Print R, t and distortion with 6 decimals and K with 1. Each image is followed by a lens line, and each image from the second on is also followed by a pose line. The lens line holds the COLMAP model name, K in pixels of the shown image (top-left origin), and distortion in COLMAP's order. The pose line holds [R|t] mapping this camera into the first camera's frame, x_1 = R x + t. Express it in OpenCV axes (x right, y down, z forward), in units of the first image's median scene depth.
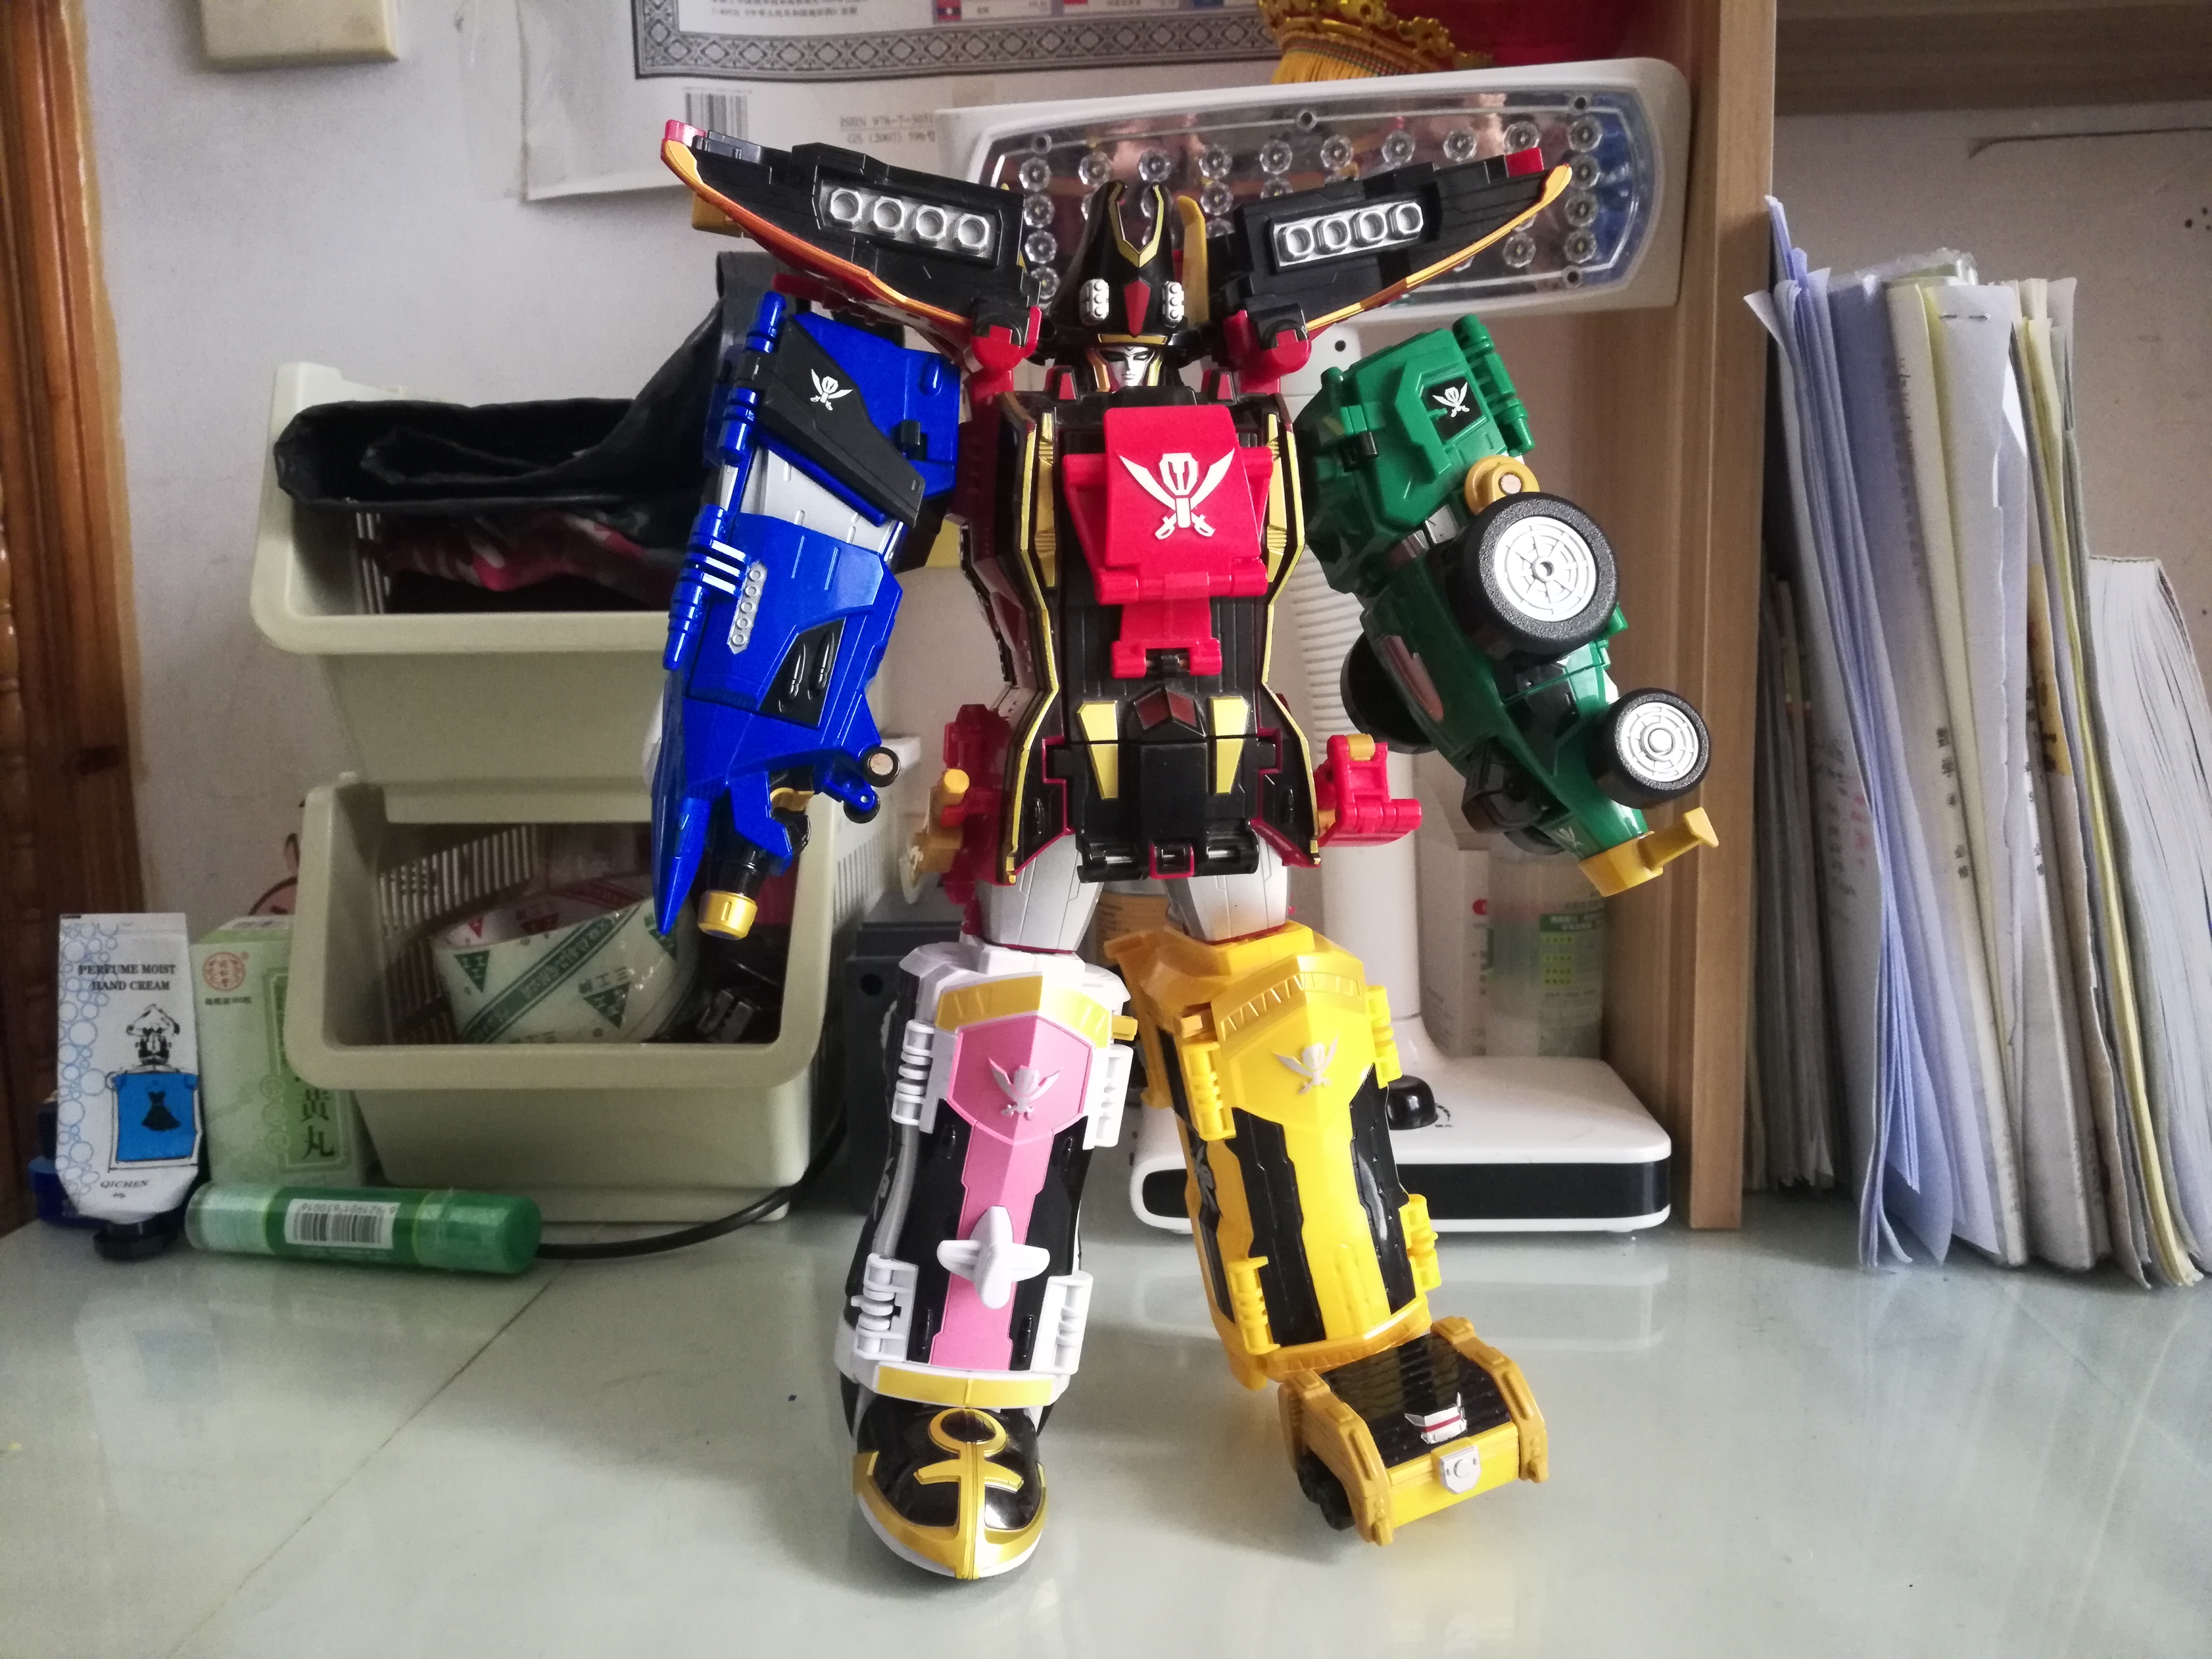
lens RADIAL K [[1679.2, 0, 1104.3], [0, 1679.2, 822.5], [0, 0, 1]] dist [0.017783, -0.042419]
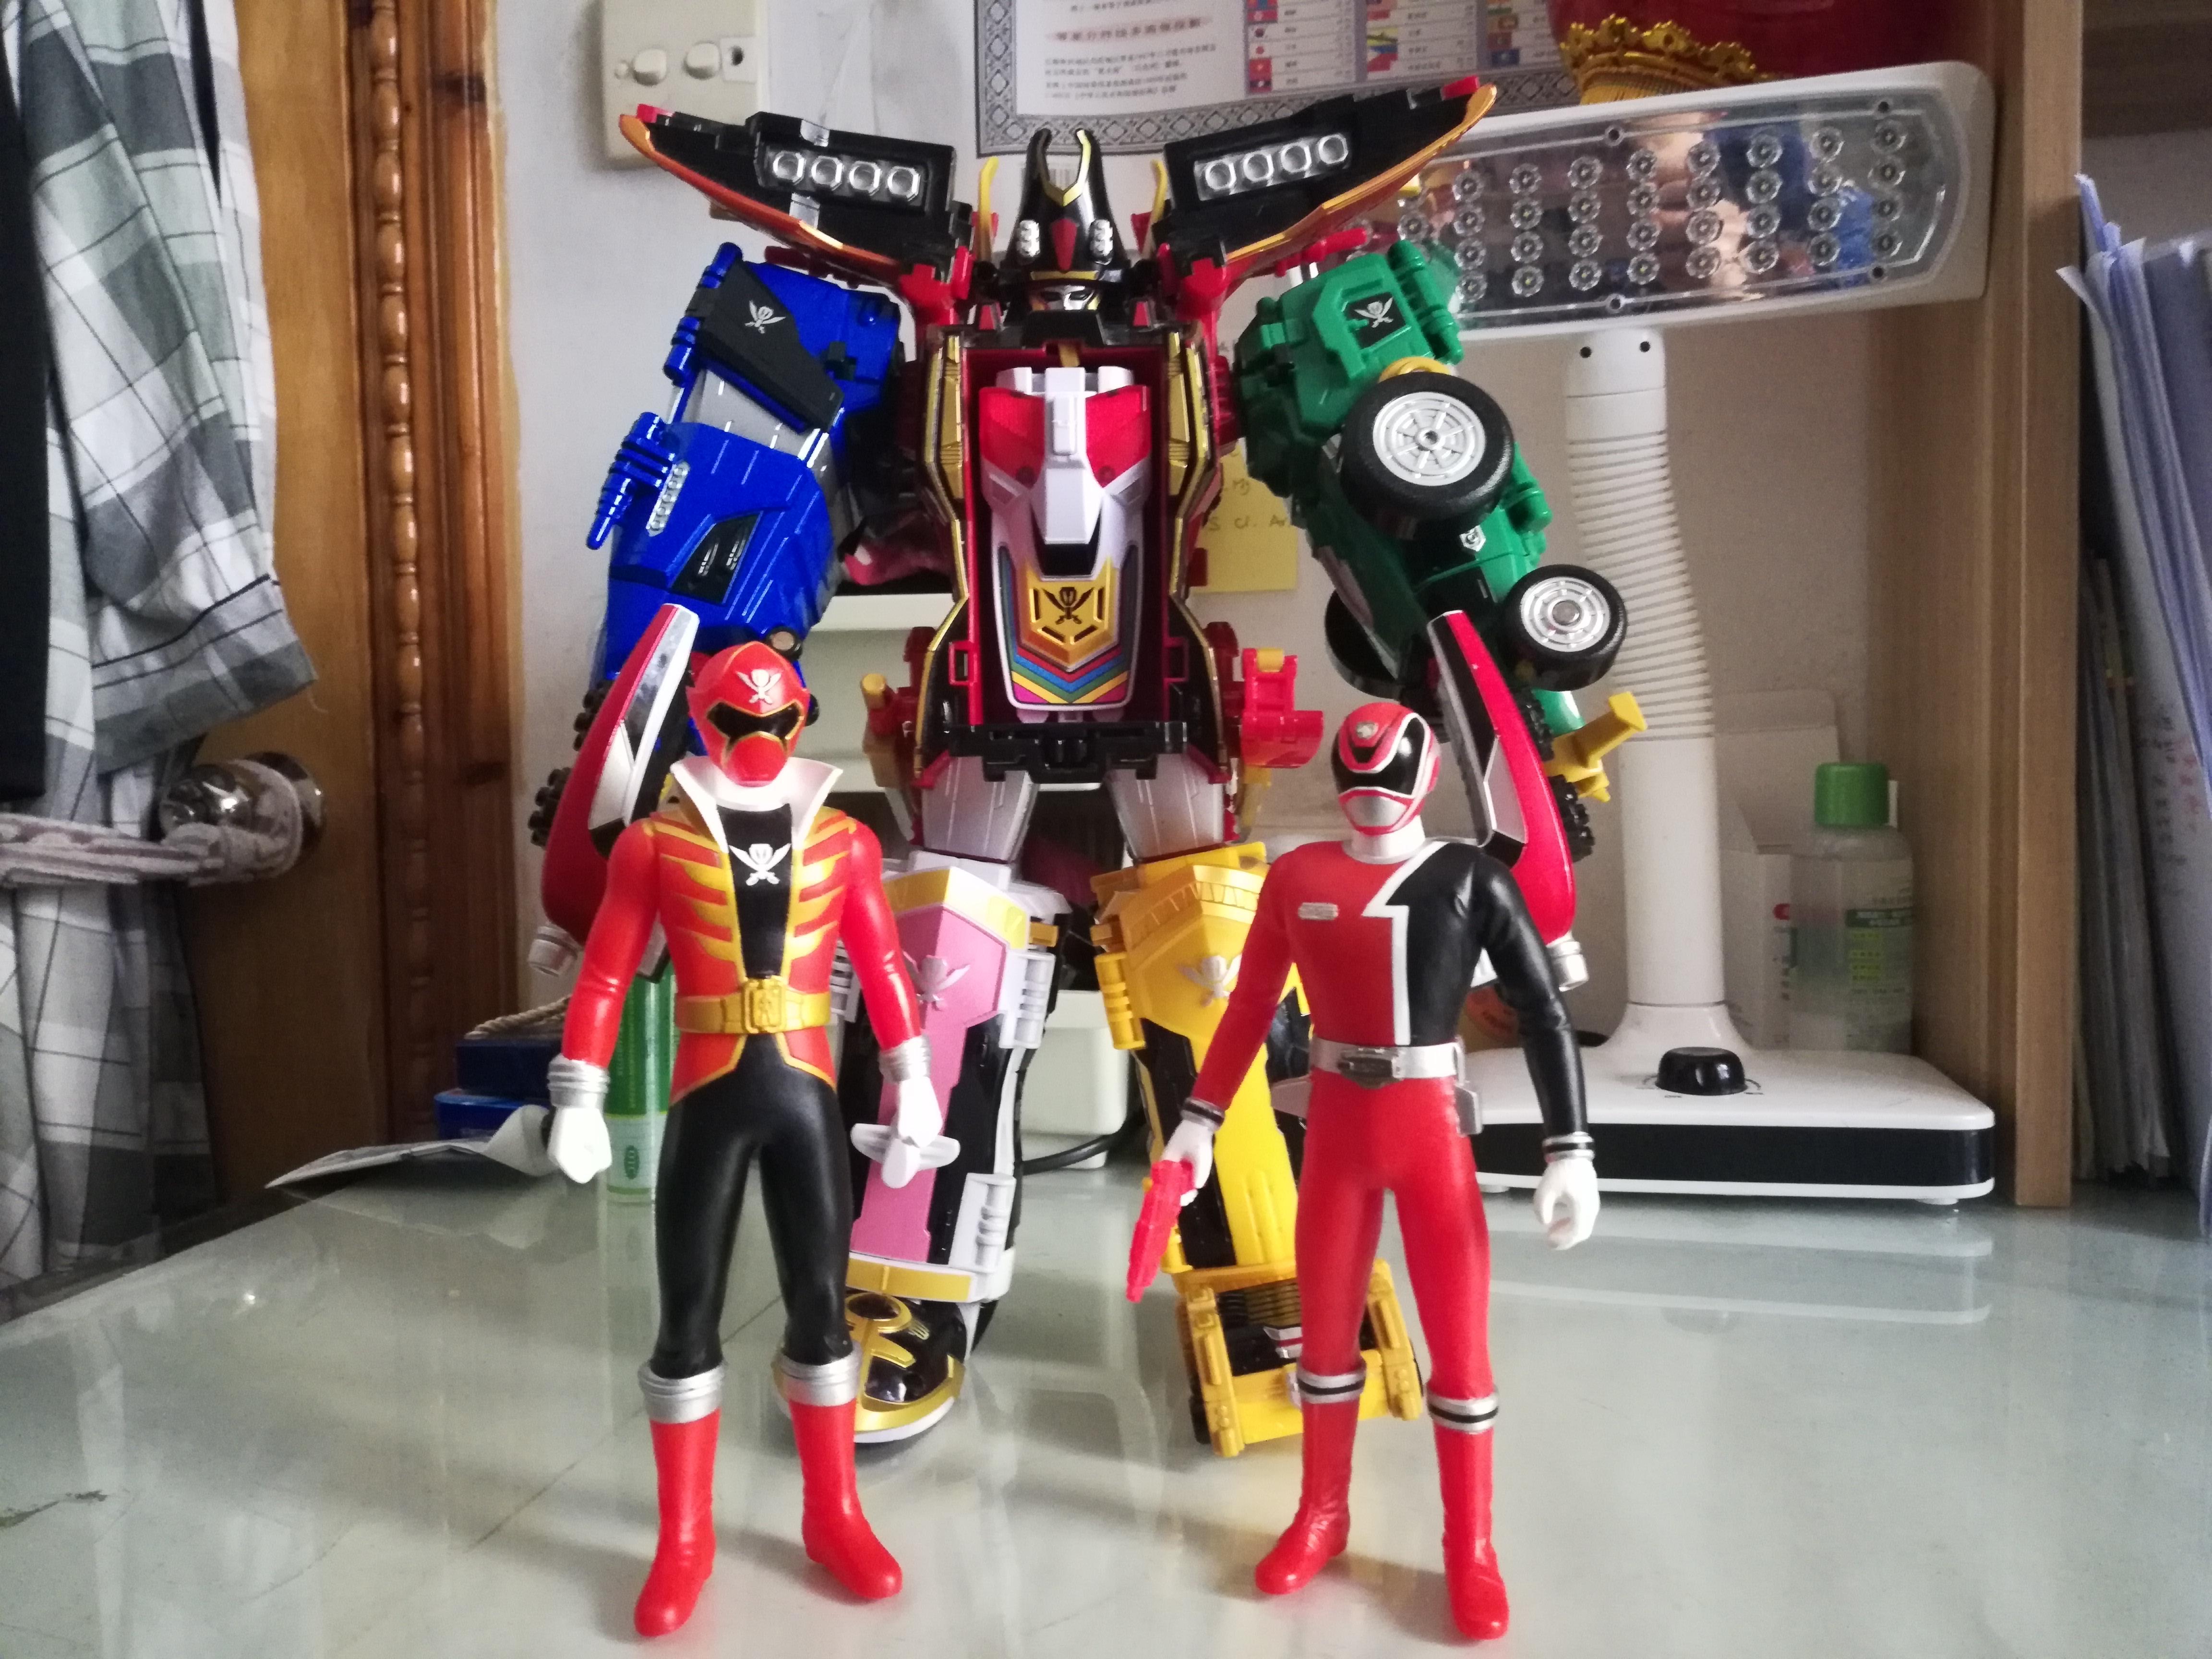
lens RADIAL K [[1679.2, 0, 1101.4], [0, 1679.2, 831.0], [0, 0, 1]] dist [0.017783, -0.042419]
pose [[0.989954, 0.008620, -0.141130, -0.046779], [-0.019029, 0.997182, -0.072572, 0.104121], [0.140106, 0.074529, 0.987328, -0.068279]]
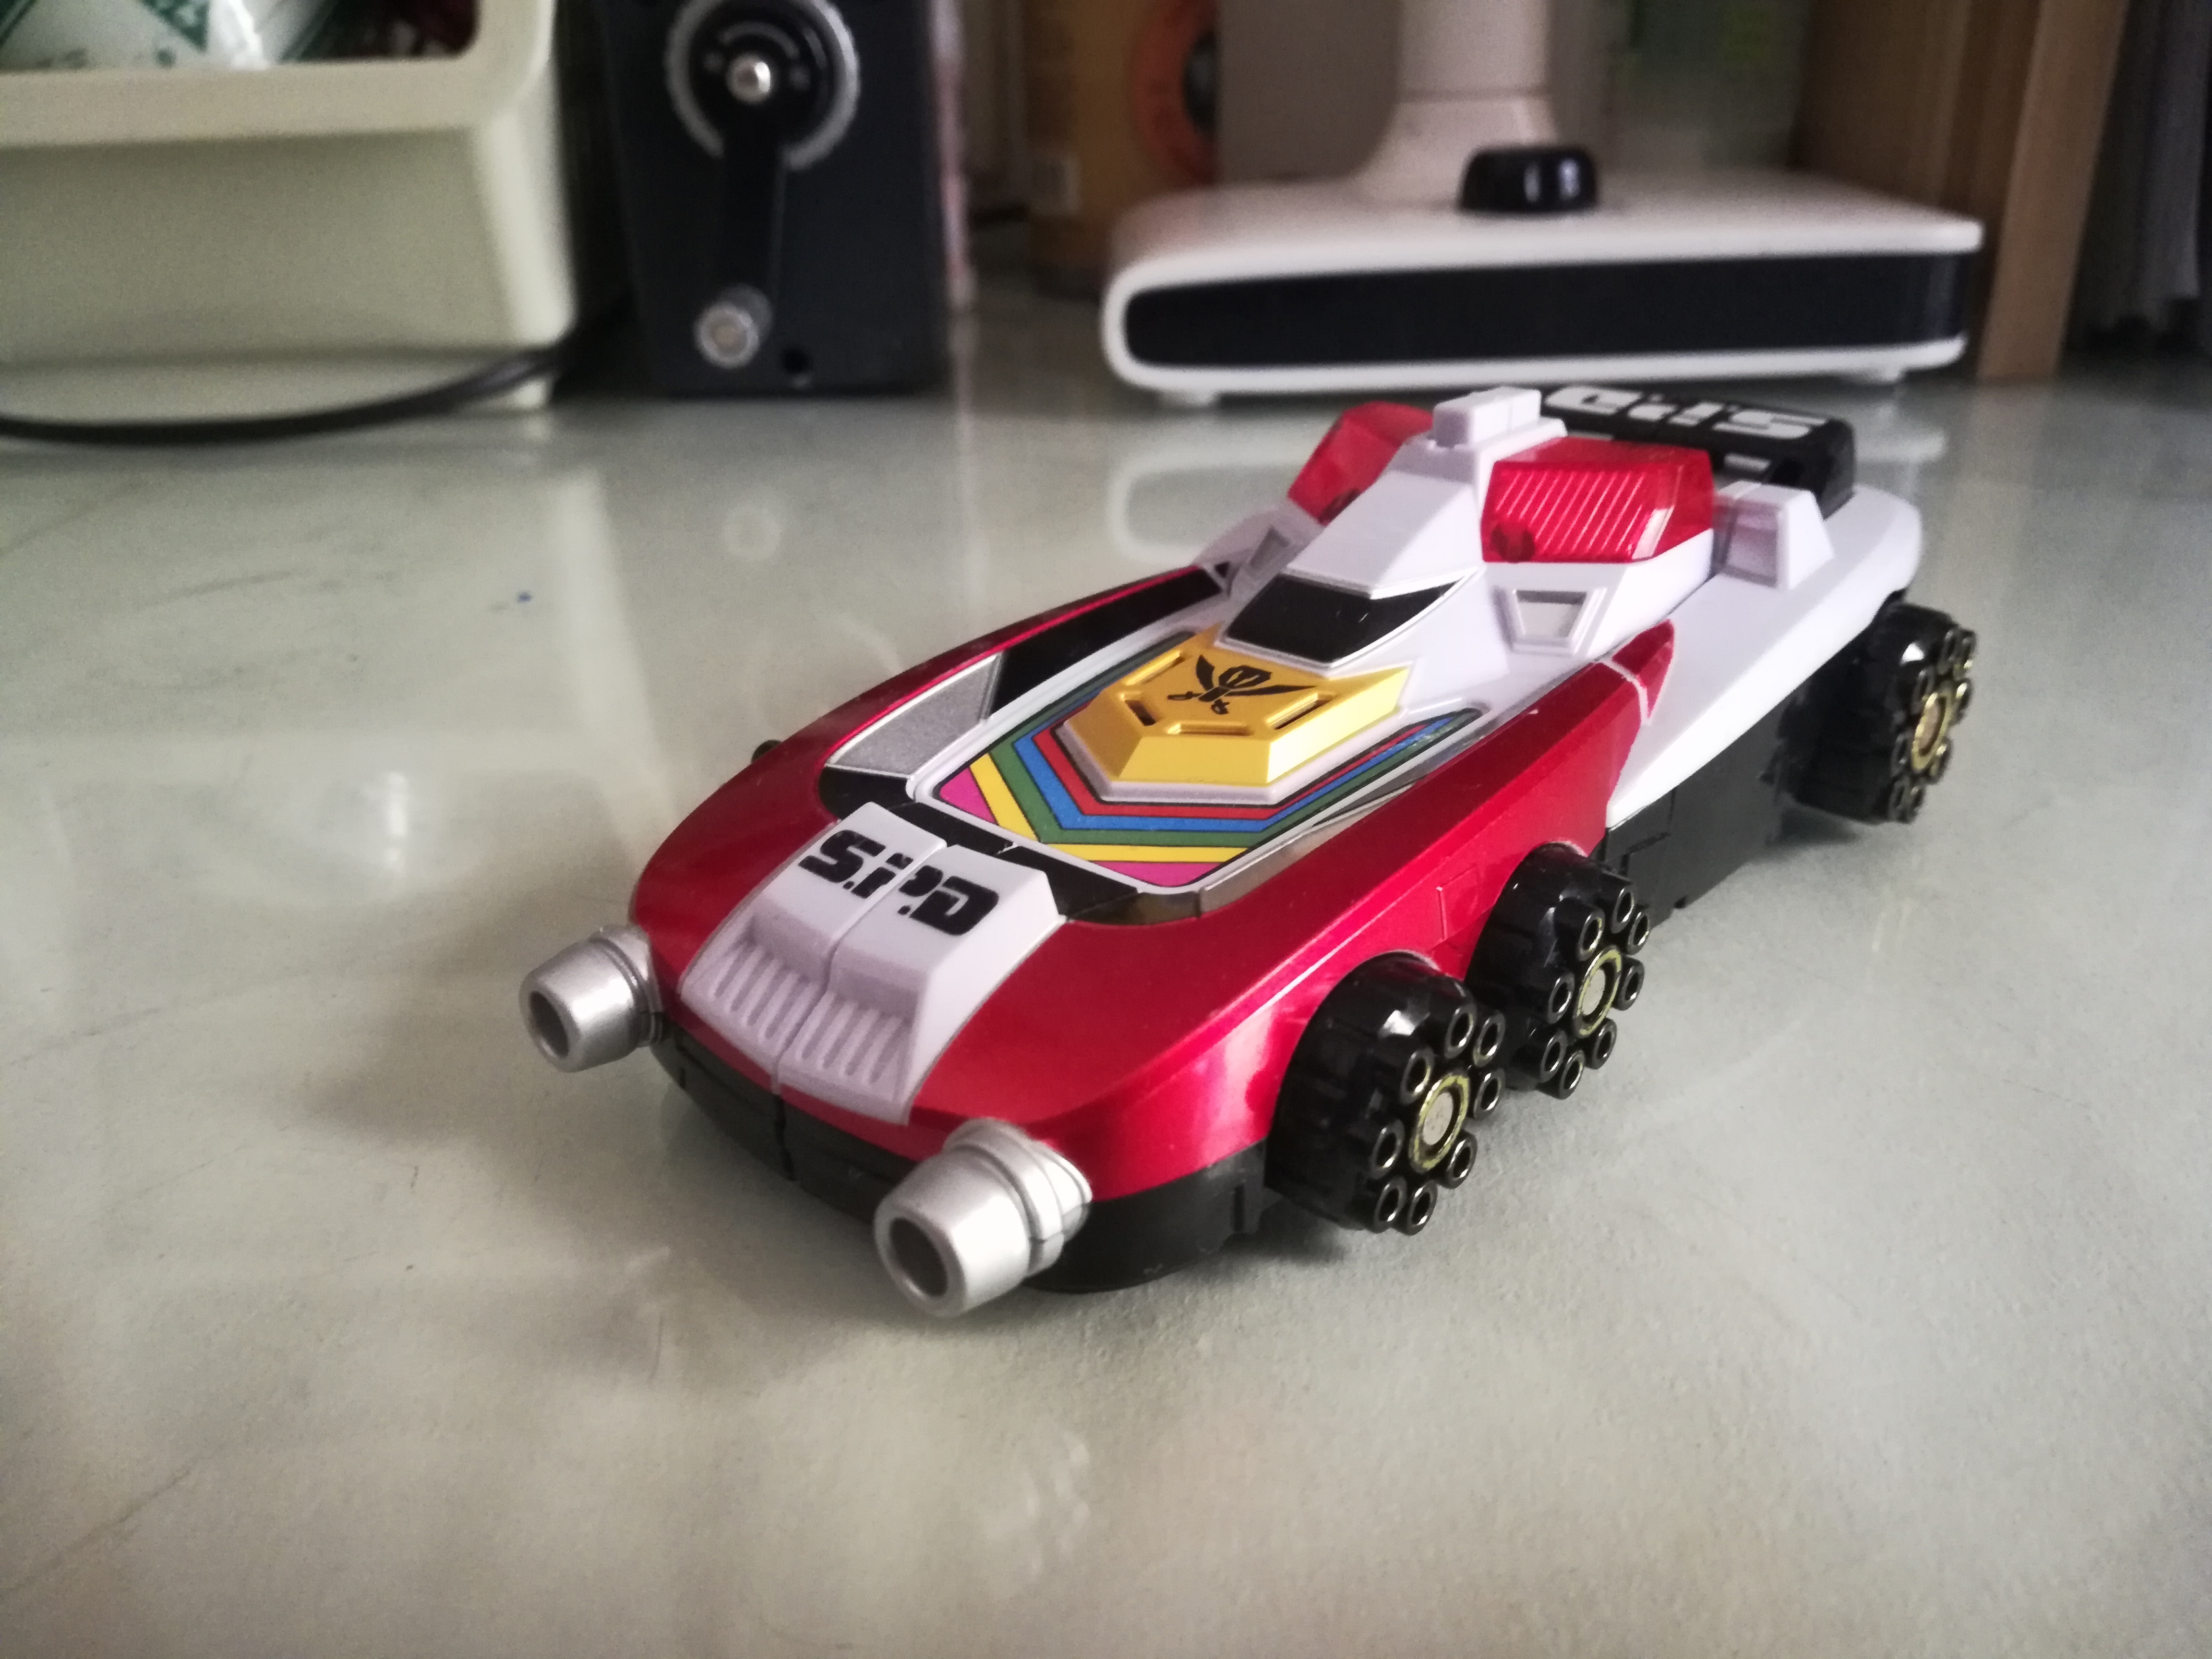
lens RADIAL K [[1679.2, 0, 1112.0], [0, 1679.2, 820.8], [0, 0, 1]] dist [0.017783, -0.042419]
pose [[0.997958, -0.033237, 0.054547, -0.021261], [0.014012, 0.947071, 0.320719, 0.191759], [-0.062319, -0.319300, 0.945602, 0.362804]]
